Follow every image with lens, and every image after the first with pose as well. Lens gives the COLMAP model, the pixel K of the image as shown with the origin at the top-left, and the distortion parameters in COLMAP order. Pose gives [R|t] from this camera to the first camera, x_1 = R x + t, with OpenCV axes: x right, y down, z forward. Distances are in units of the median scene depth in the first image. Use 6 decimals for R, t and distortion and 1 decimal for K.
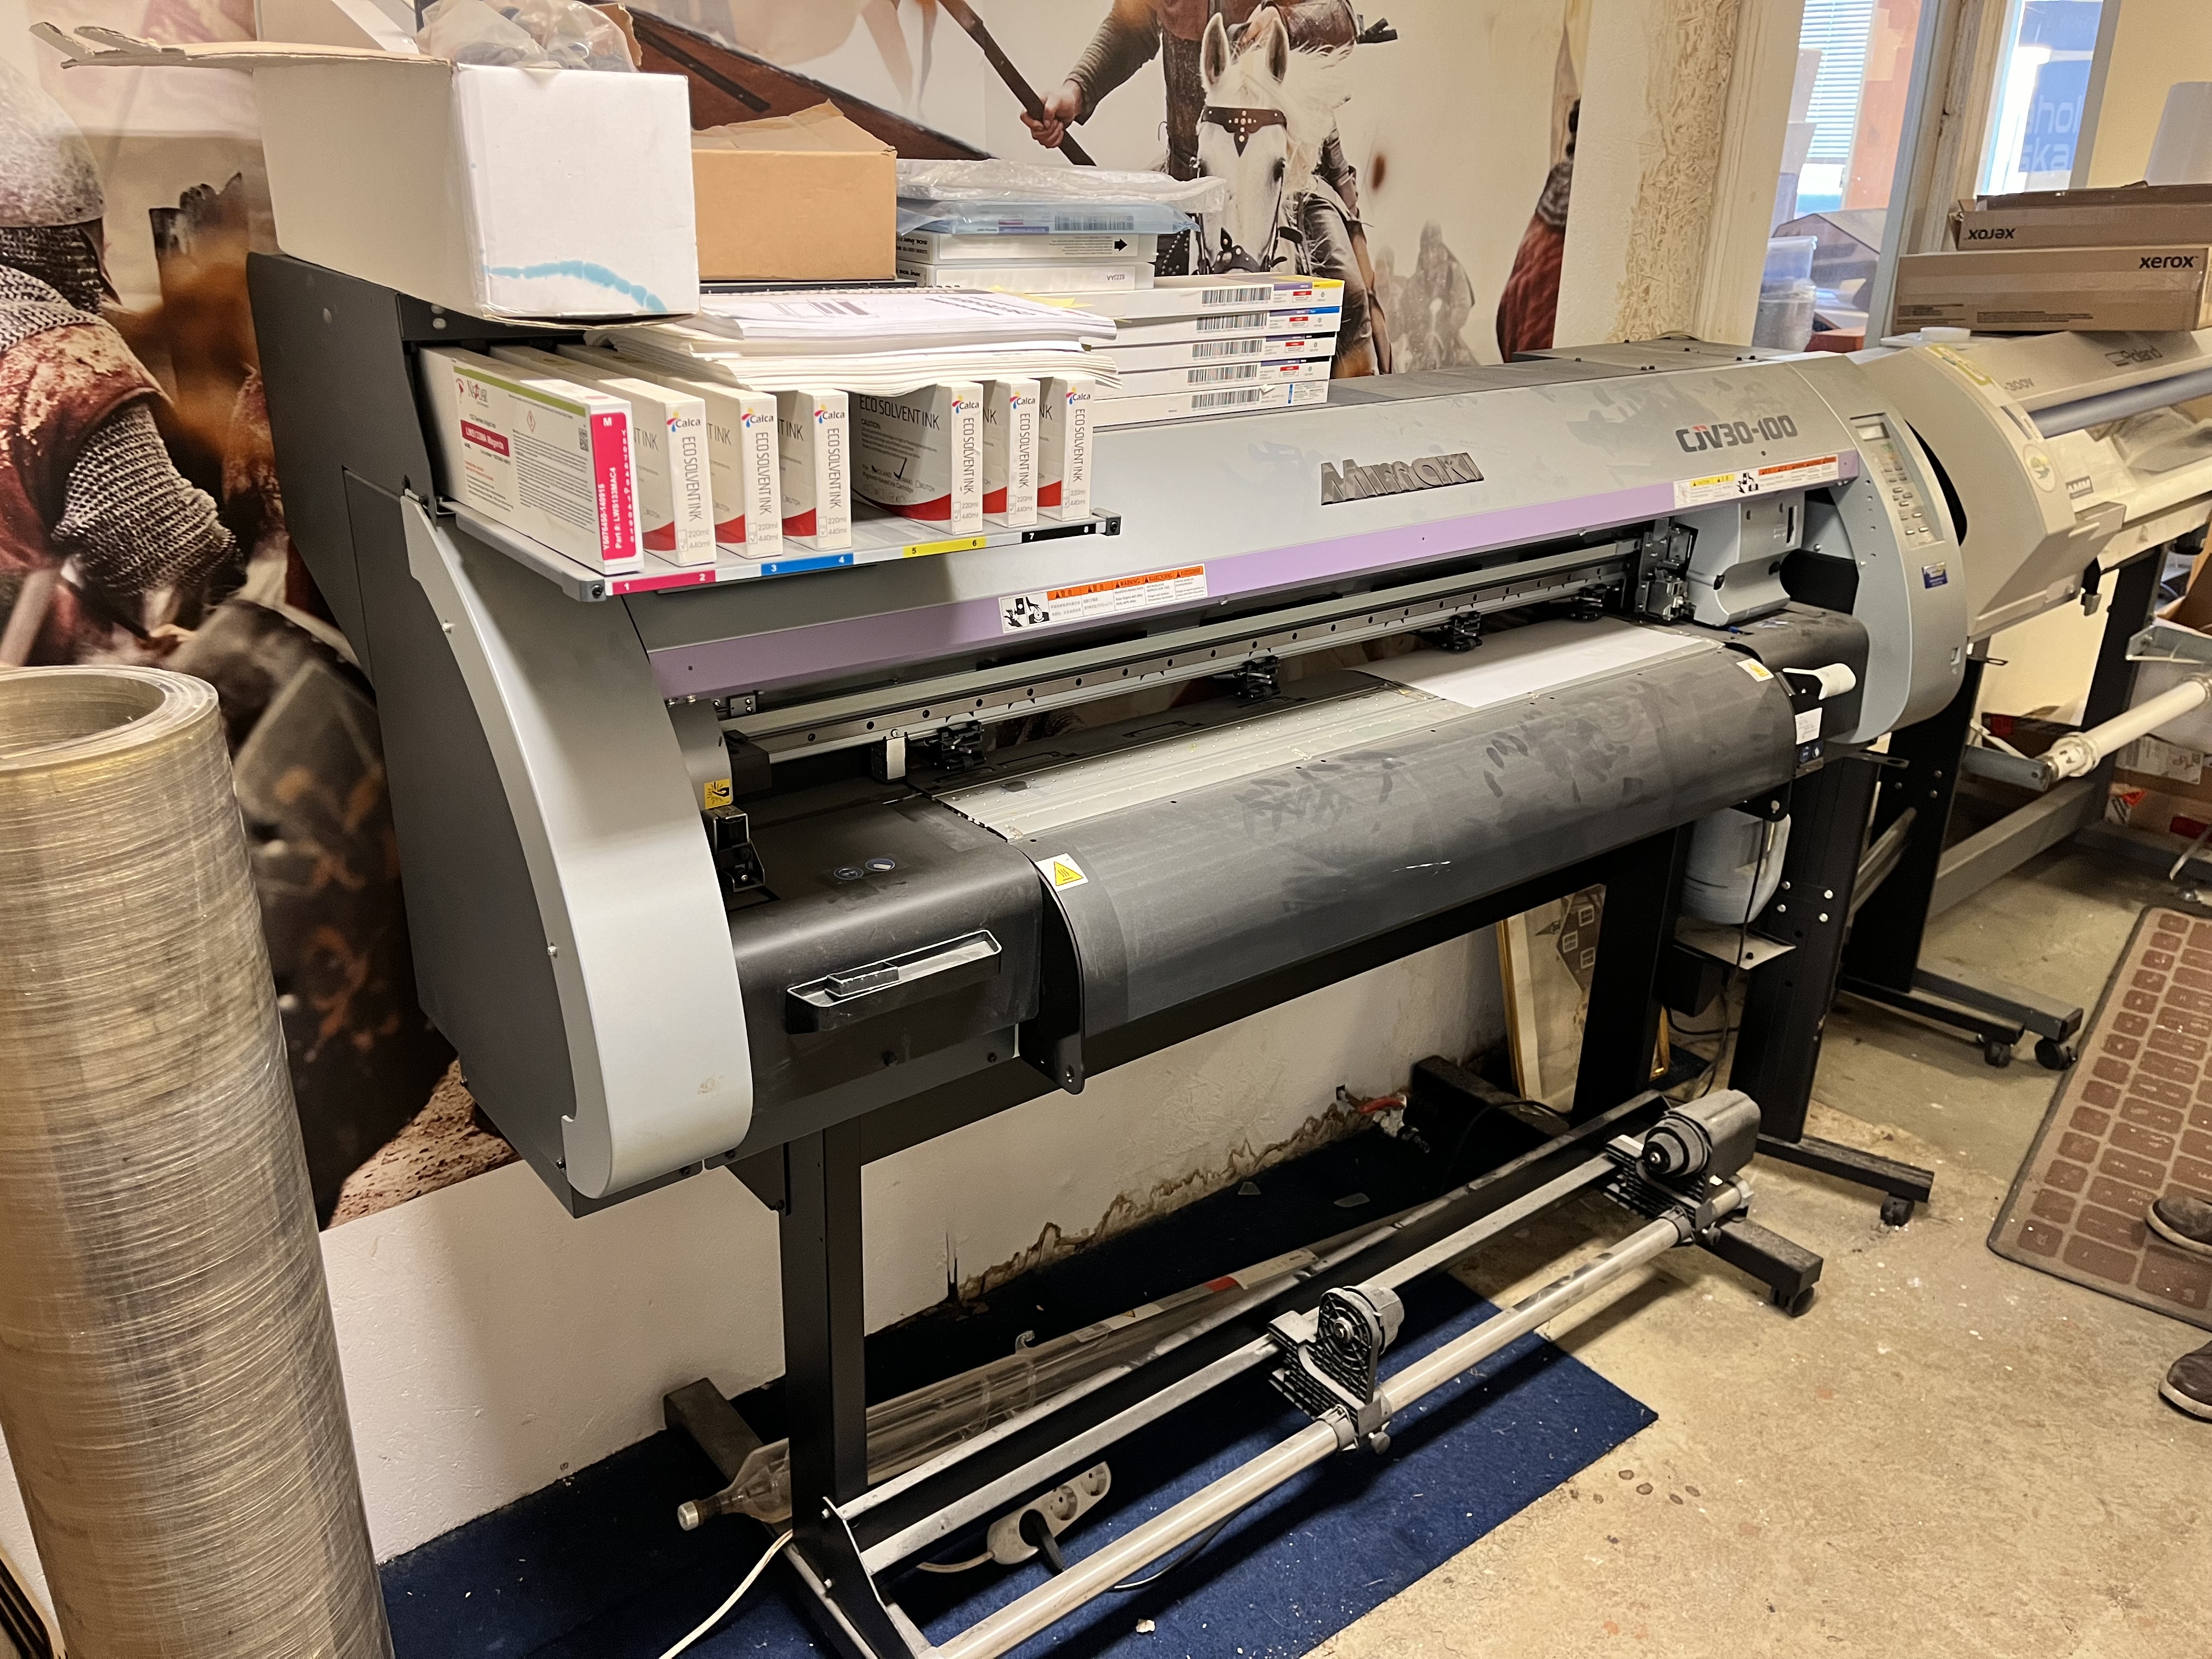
lens RADIAL K [[1687.4, 0, 1097.8], [0, 1687.4, 829.4], [0, 0, 1]] dist [0.057785, -0.074894]
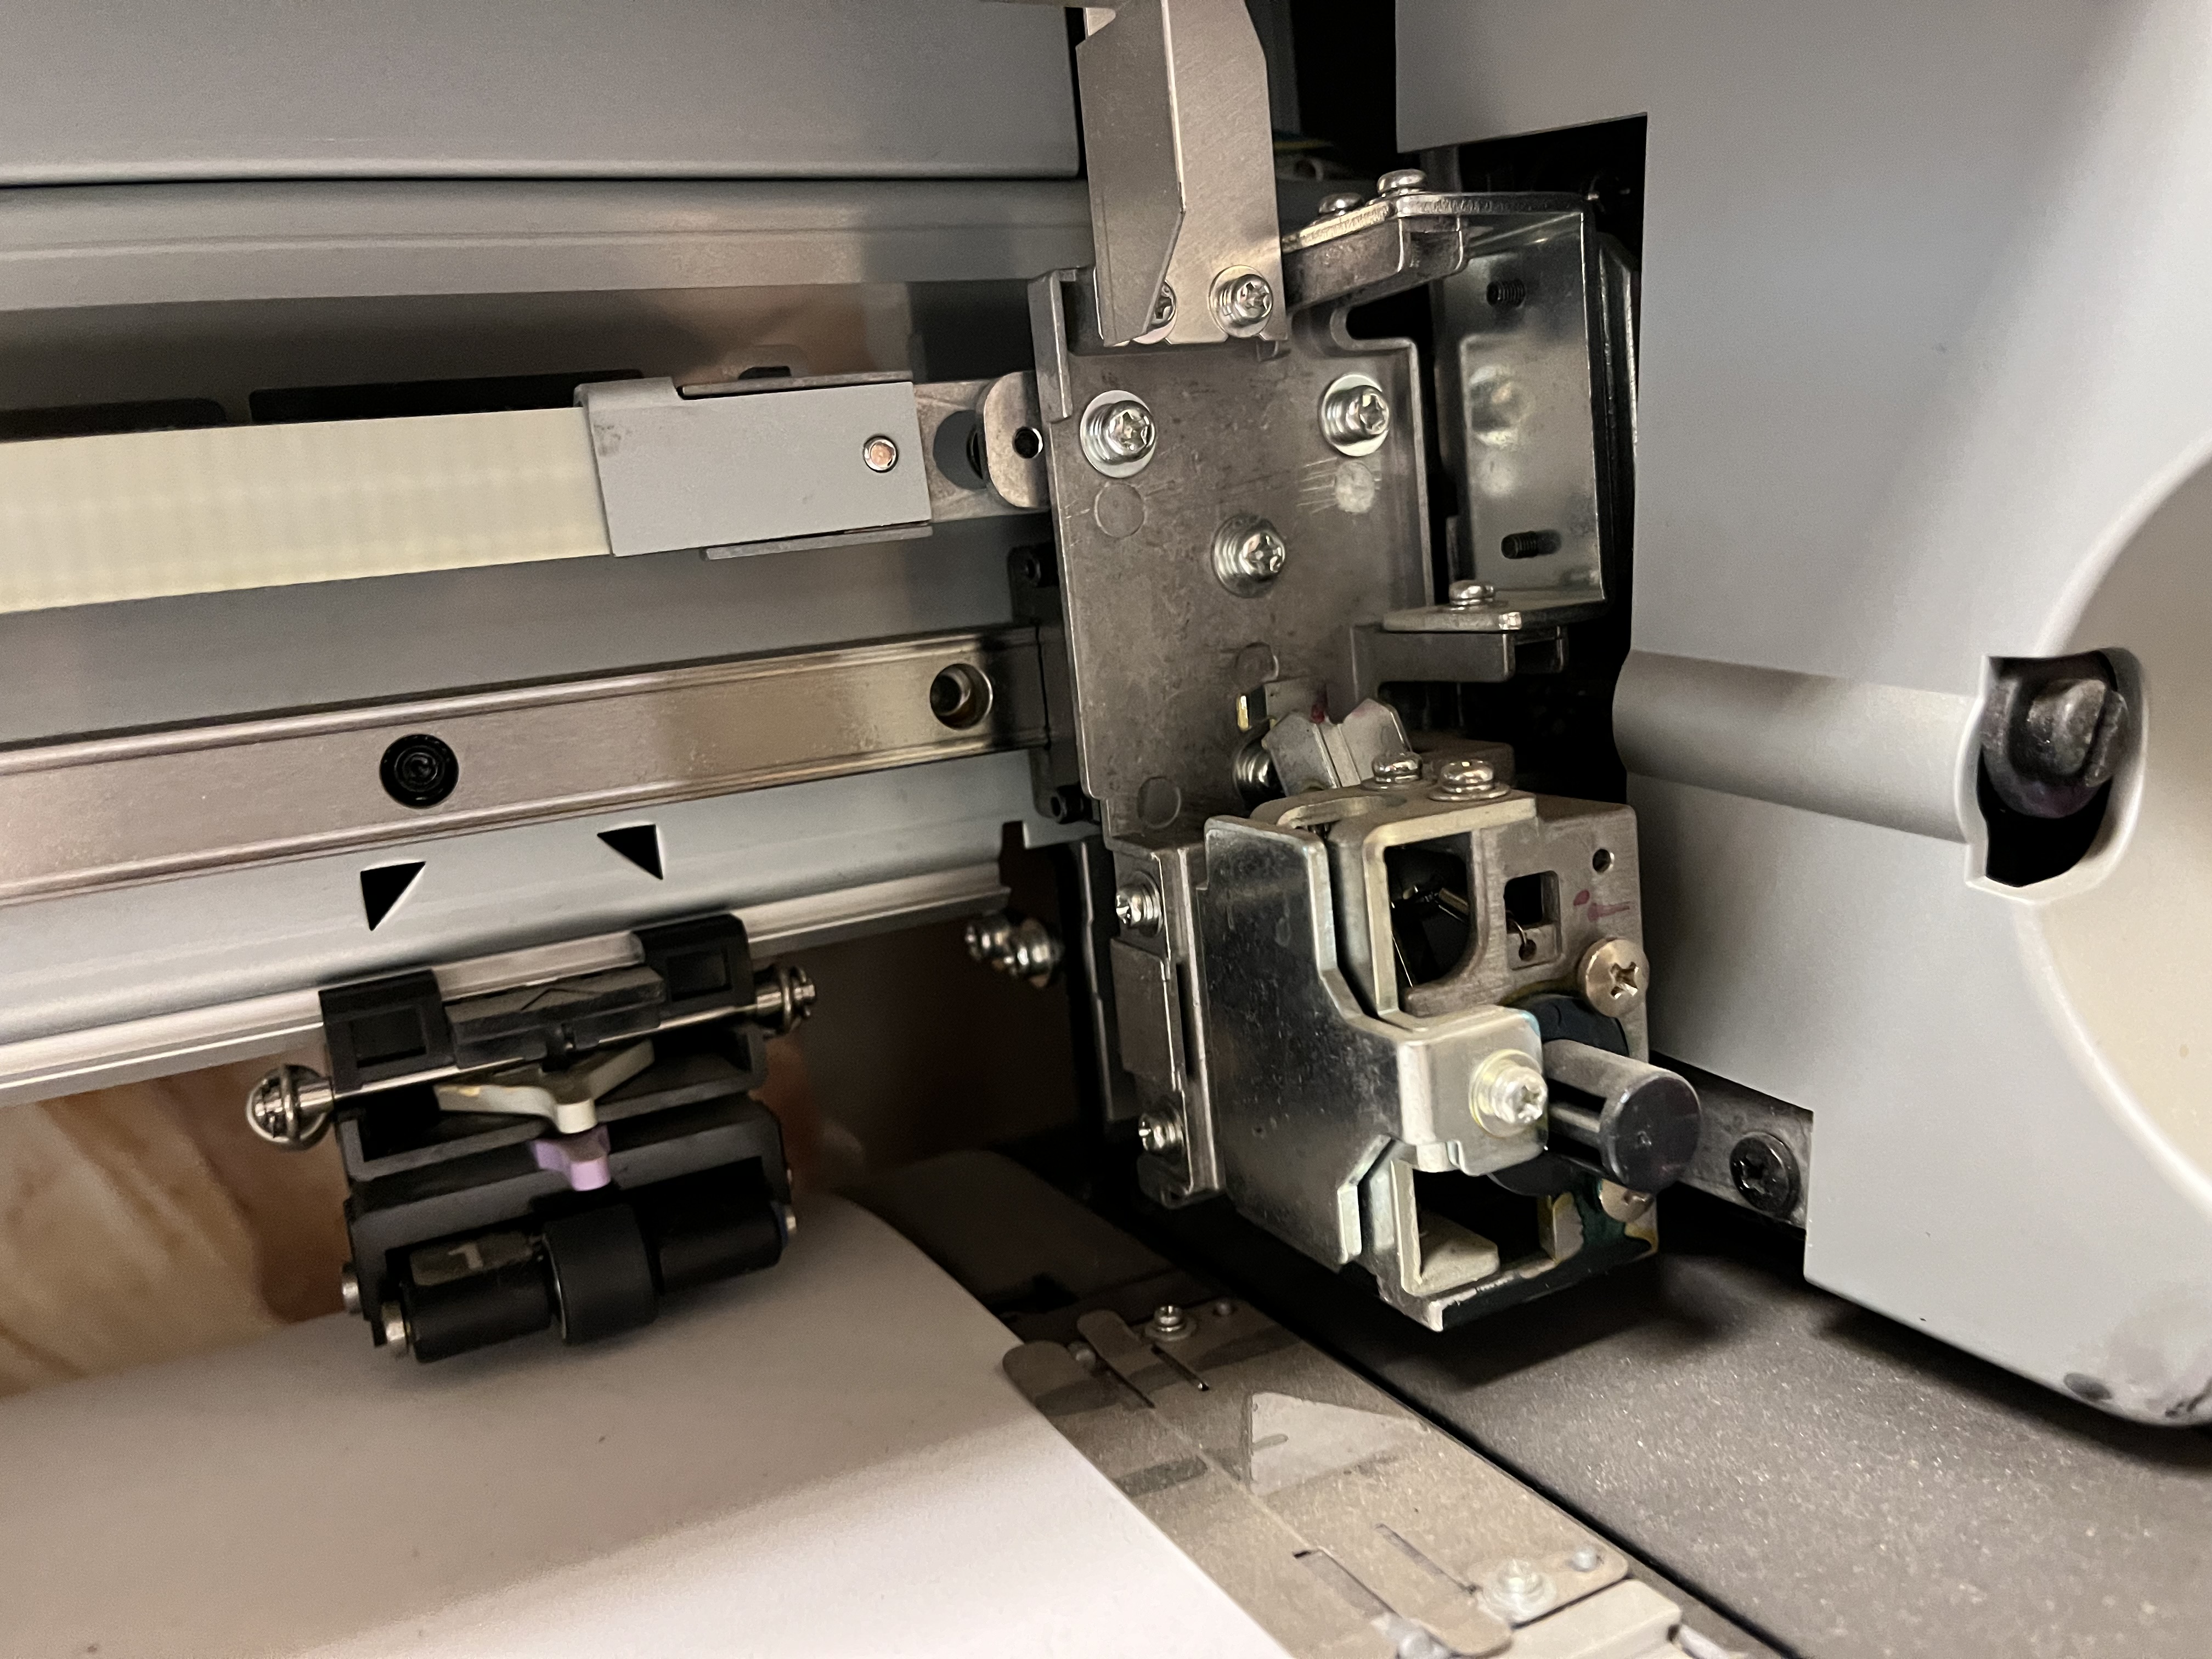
lens RADIAL K [[1687.4, 0, 1110.0], [0, 1687.4, 837.5], [0, 0, 1]] dist [0.057785, -0.074894]
pose [[0.959401, -0.093056, -0.266253, 0.362462], [0.032209, 0.973977, -0.224347, -0.134314], [0.280201, 0.206663, 0.937431, 0.966297]]
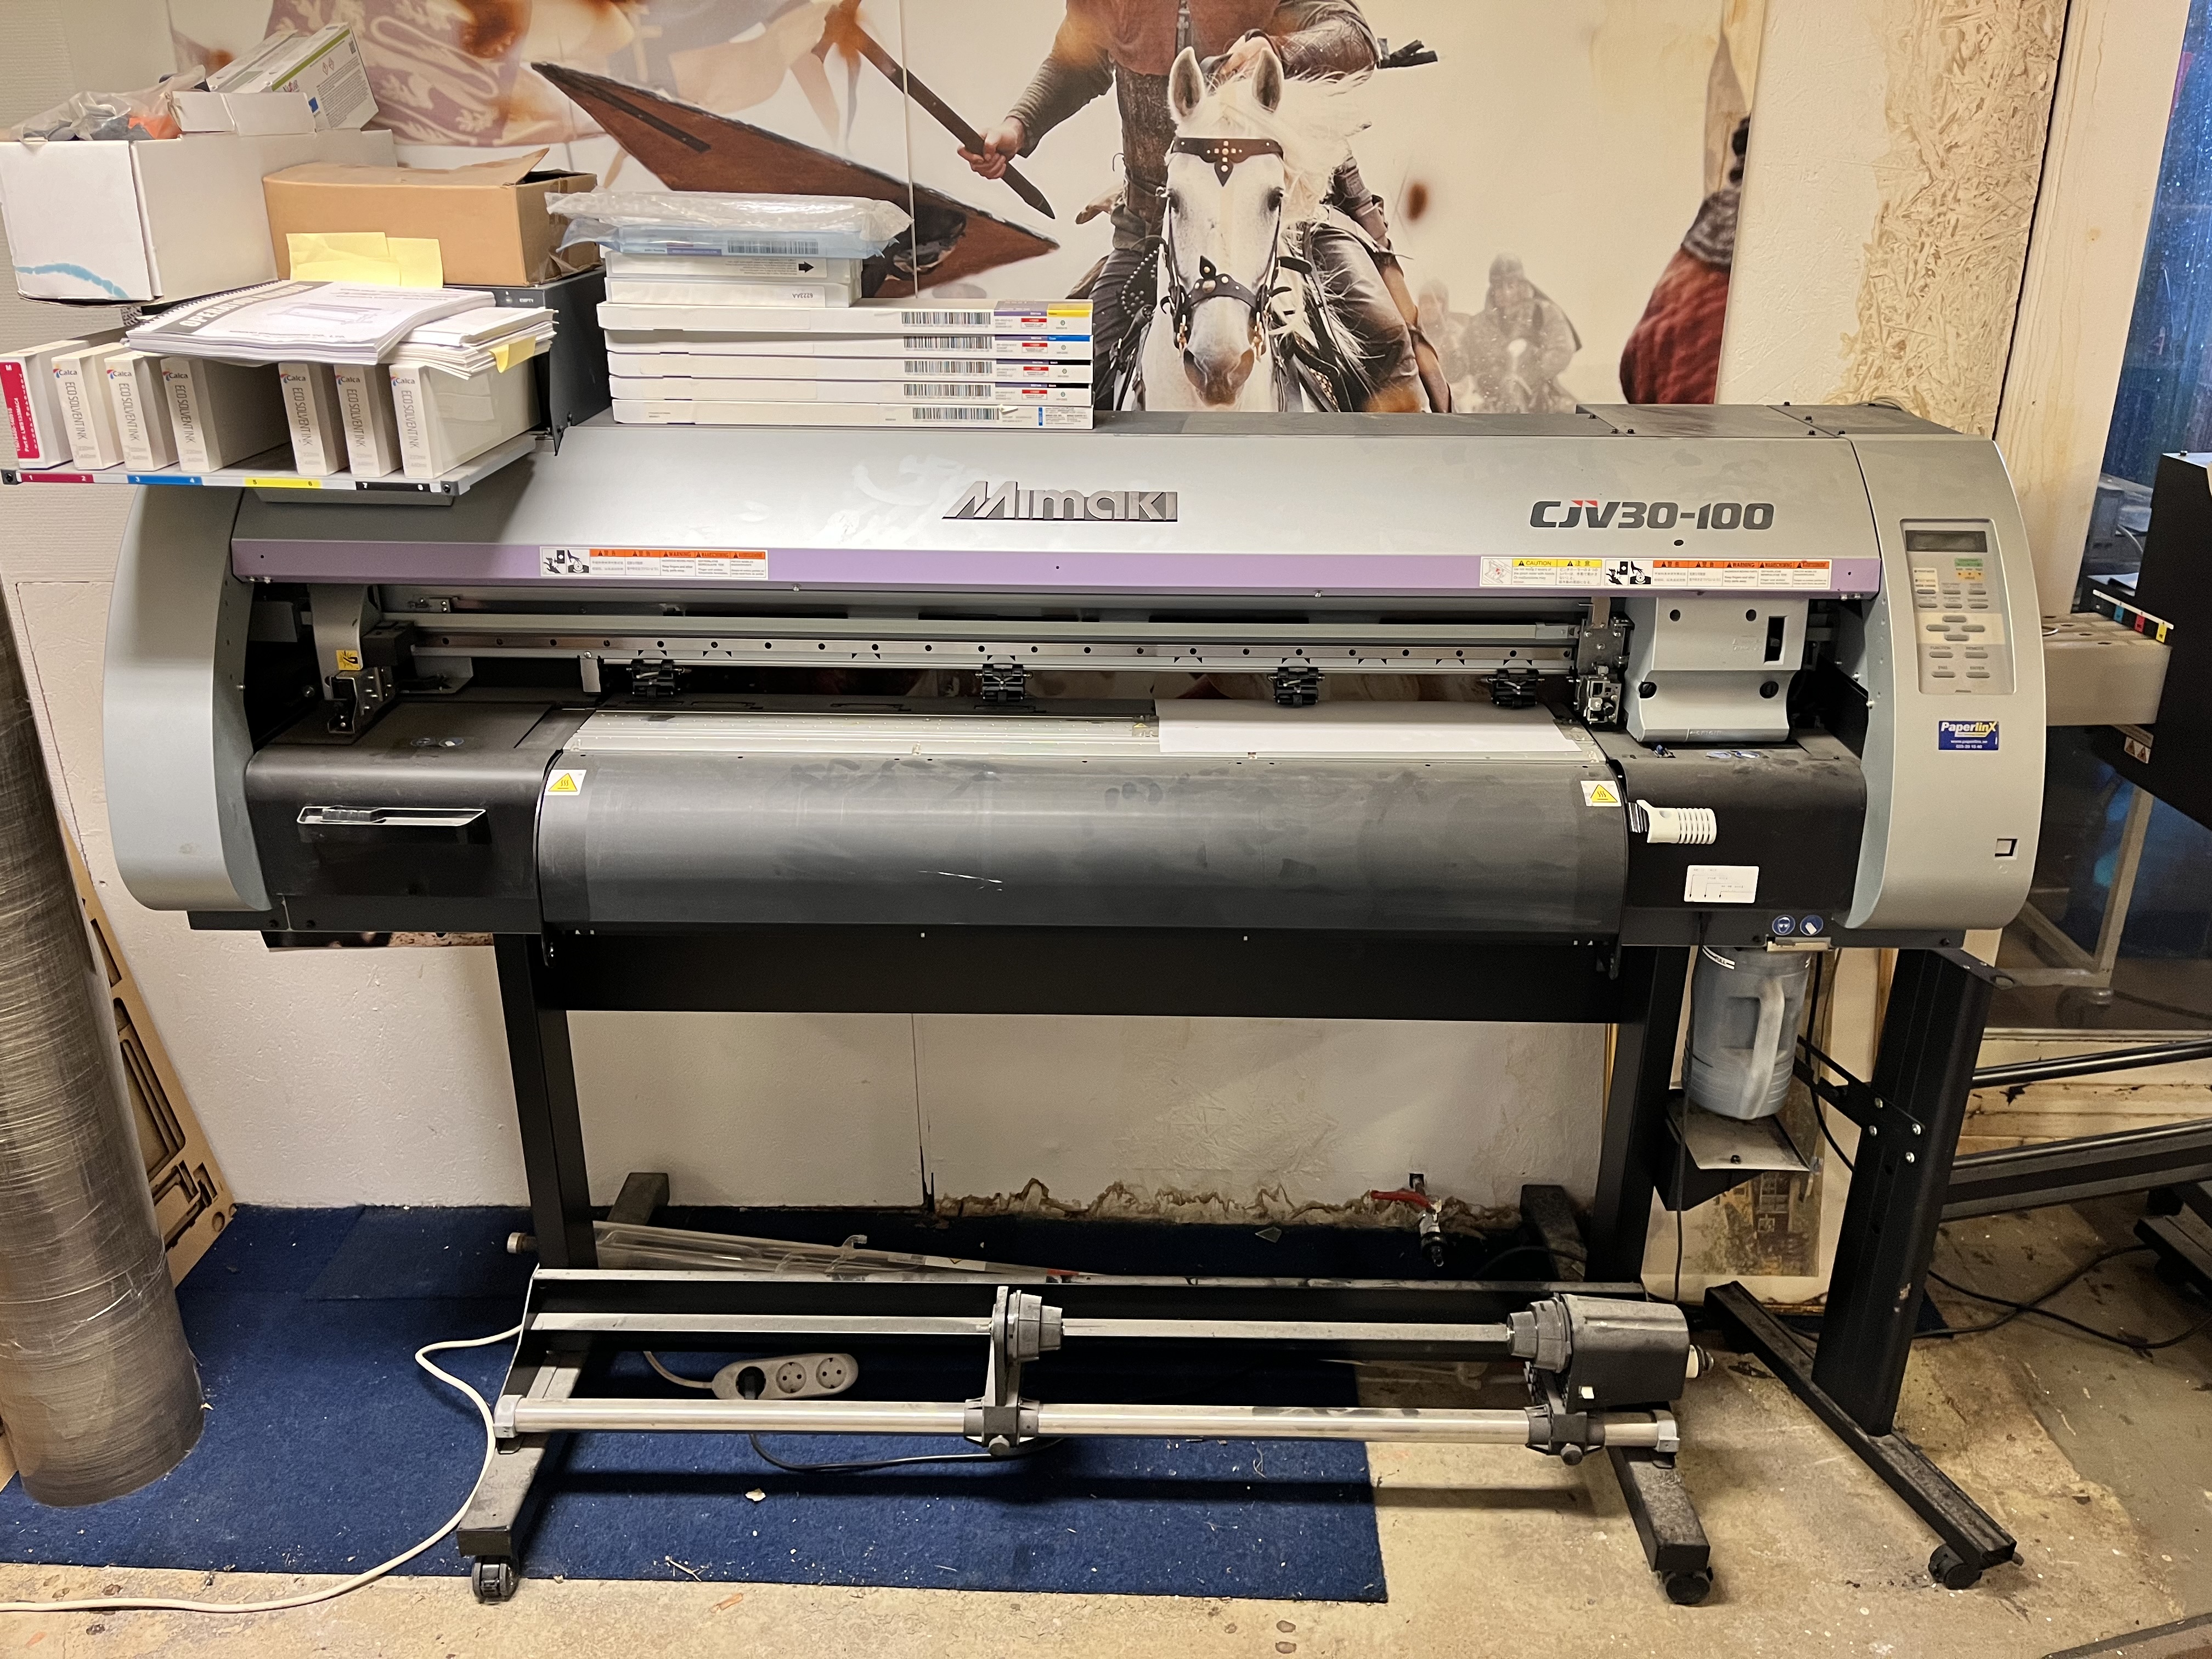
lens RADIAL K [[1687.4, 0, 1123.2], [0, 1687.4, 817.4], [0, 0, 1]] dist [0.057785, -0.074894]
pose [[0.778195, 0.220328, -0.588105, 0.700225], [-0.227457, 0.971743, 0.063078, -0.081316], [0.585385, 0.084682, 0.806321, 0.183159]]
